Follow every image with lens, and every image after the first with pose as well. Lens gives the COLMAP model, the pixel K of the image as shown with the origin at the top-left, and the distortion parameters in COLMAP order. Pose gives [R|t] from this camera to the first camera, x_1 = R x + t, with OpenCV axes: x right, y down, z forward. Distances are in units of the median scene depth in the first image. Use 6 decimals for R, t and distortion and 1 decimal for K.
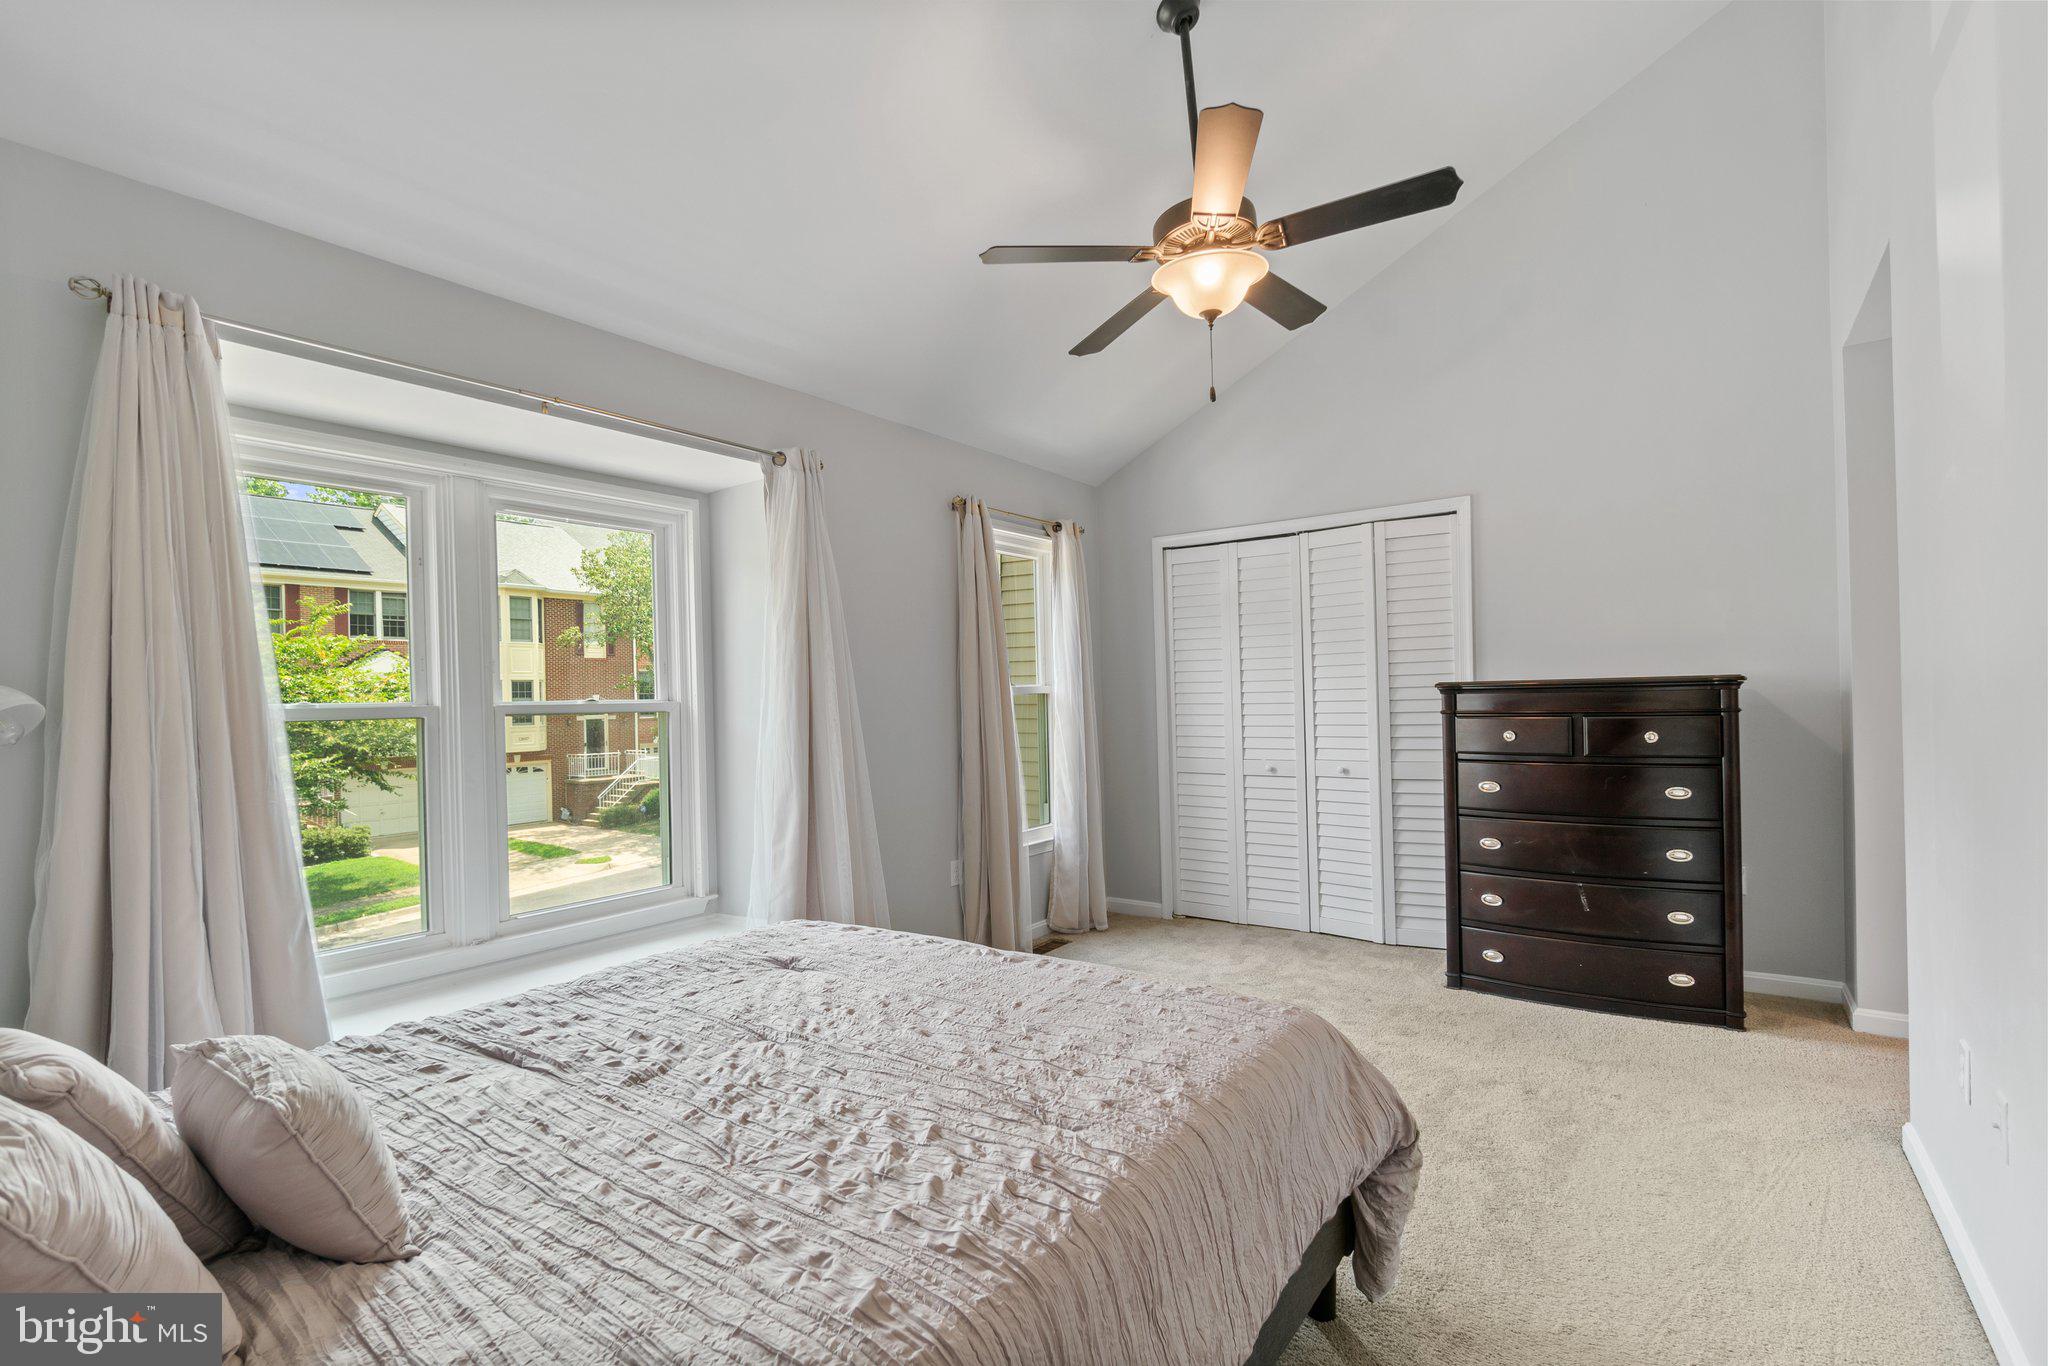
lens RADIAL K [[971.4, 0, 1022.5], [0, 971.4, 694.9], [0, 0, 1]] dist [-0.004063, -0.000320]
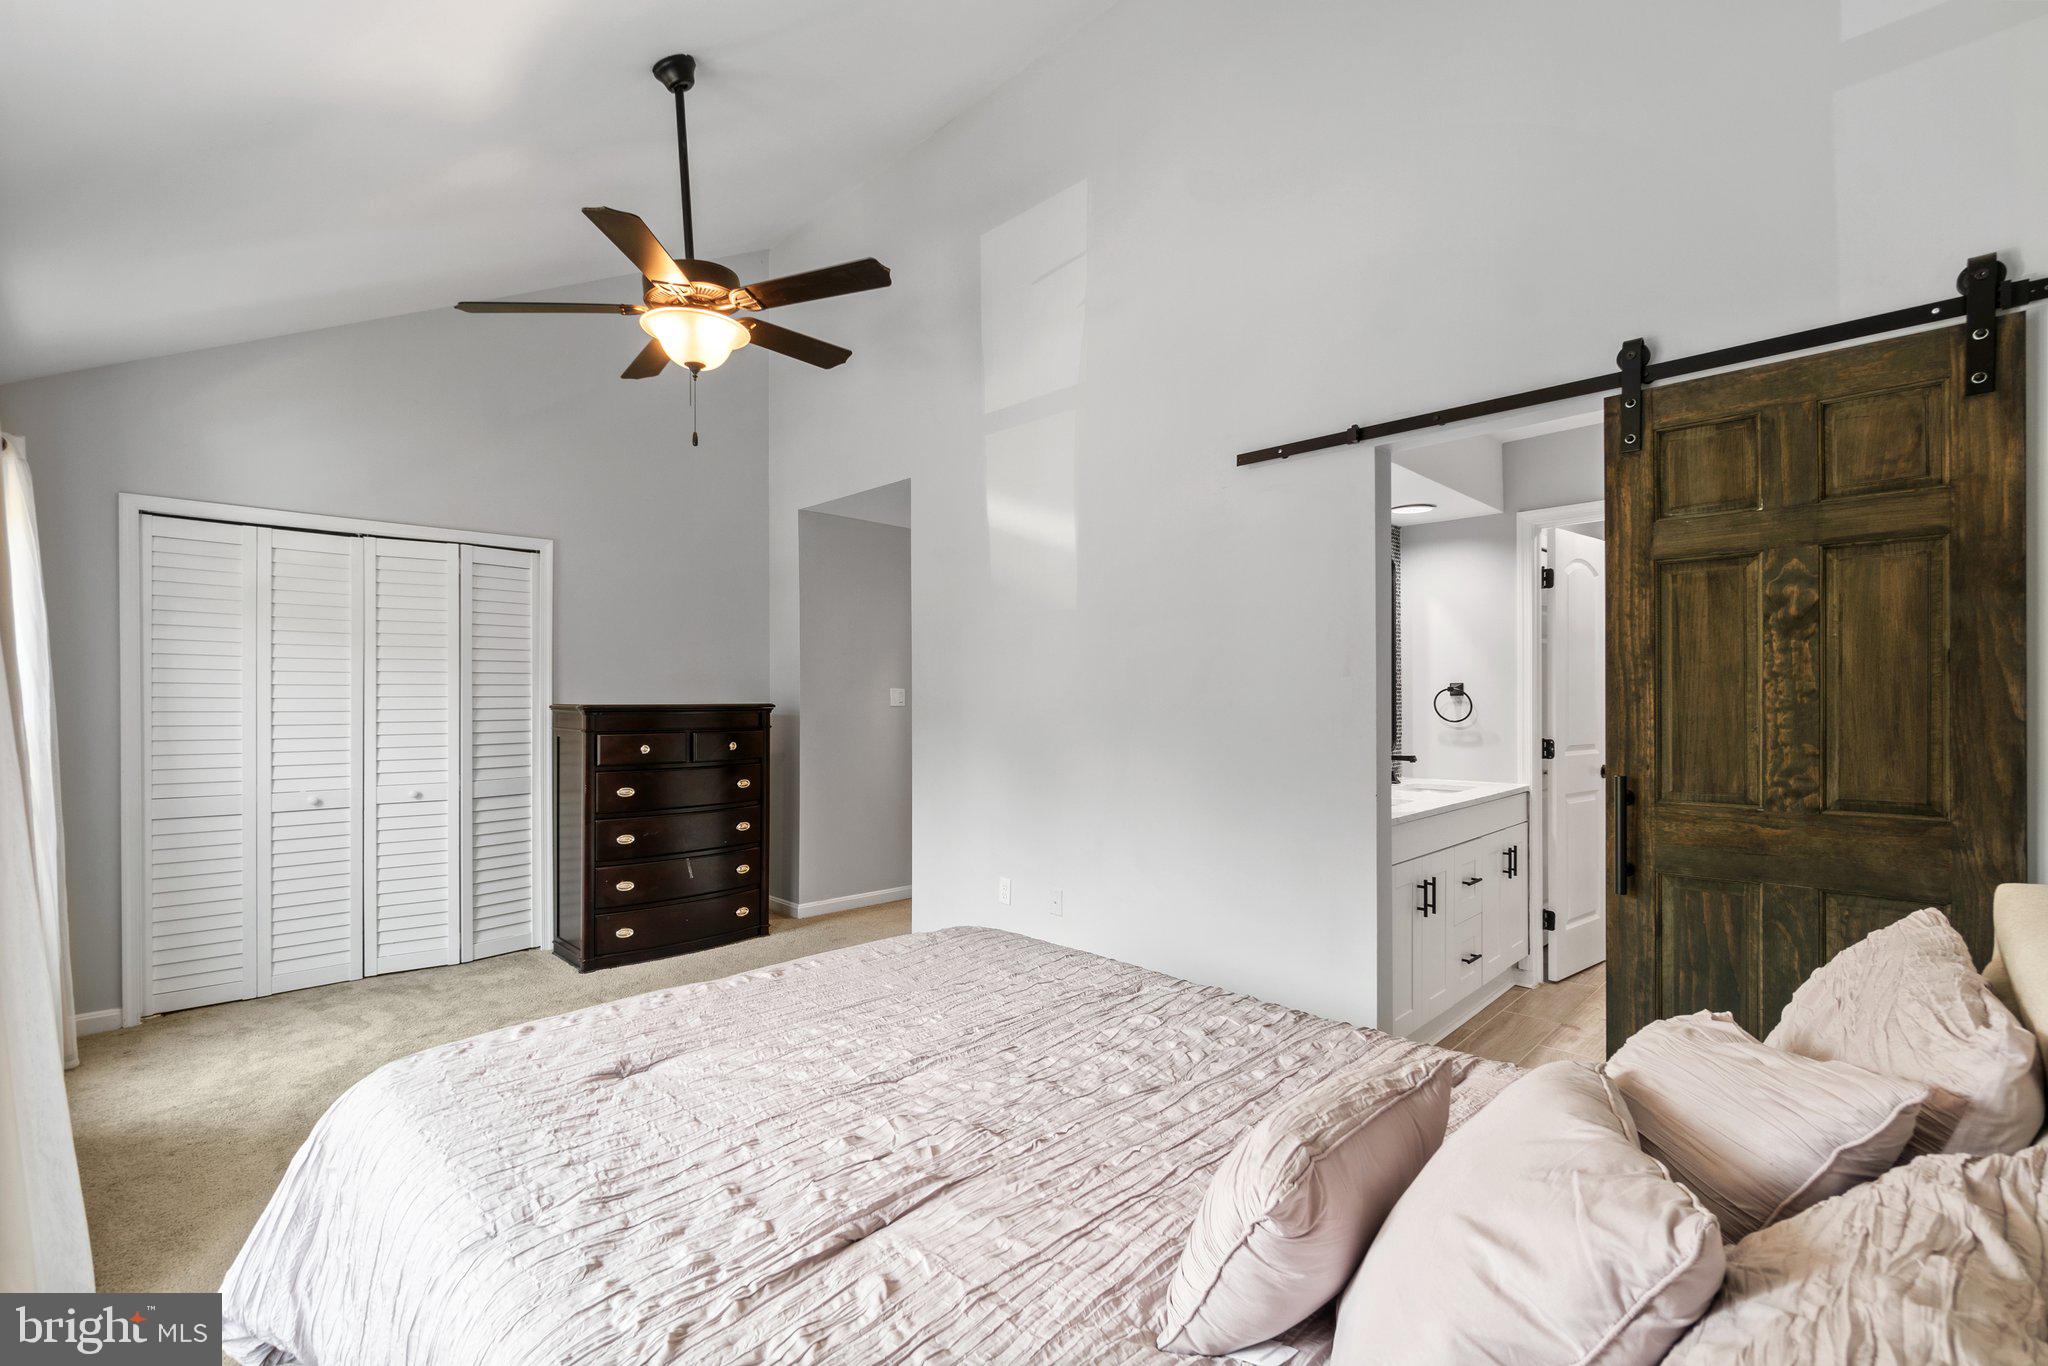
lens RADIAL K [[839.9, 0, 1021.3], [0, 839.9, 699.4], [0, 0, 1]] dist [-0.001225, 0.000363]
pose [[0.196650, 0.024427, 0.980169, -0.376036], [-0.002539, 0.999699, -0.024404, 0.002953], [-0.980470, 0.002311, 0.196653, 0.261631]]
